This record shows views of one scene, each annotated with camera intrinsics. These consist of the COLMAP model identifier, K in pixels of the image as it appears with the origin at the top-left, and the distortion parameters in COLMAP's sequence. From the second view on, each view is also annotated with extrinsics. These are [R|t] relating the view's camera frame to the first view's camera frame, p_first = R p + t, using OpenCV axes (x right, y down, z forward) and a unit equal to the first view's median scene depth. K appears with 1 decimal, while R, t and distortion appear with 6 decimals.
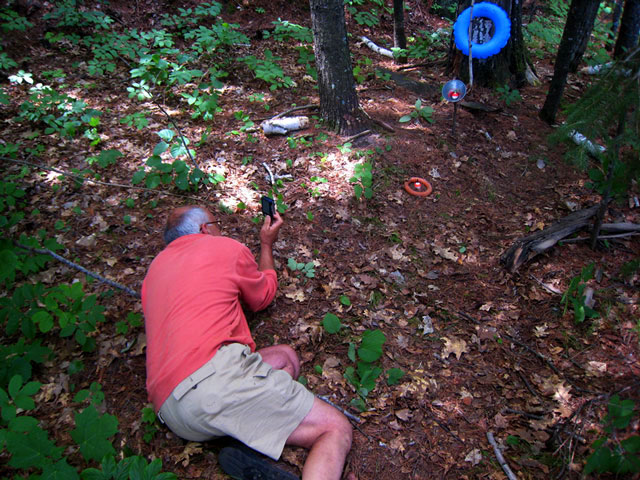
lens RADIAL K [[537.4, 0, 320.0], [0, 537.4, 240.0], [0, 0, 1]] dist [-0.165924, 0.126601]
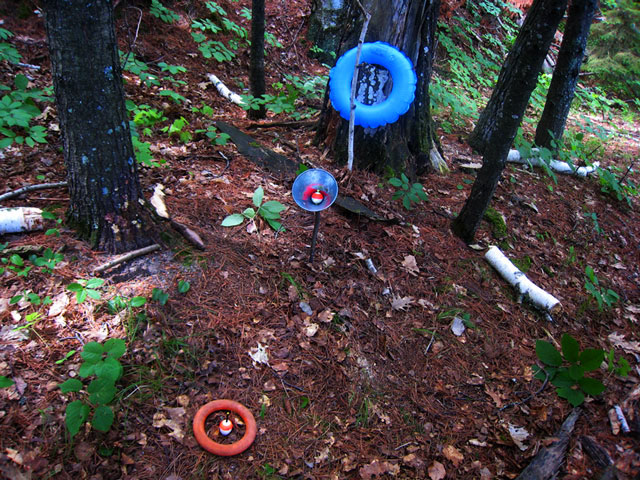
lens RADIAL K [[537.4, 0, 320.0], [0, 537.4, 240.0], [0, 0, 1]] dist [-0.165924, 0.126601]
pose [[0.971670, 0.075123, 0.224085, 0.121987], [-0.057763, 0.994870, -0.083053, -0.161699], [-0.229175, 0.067756, 0.971024, 0.410166]]
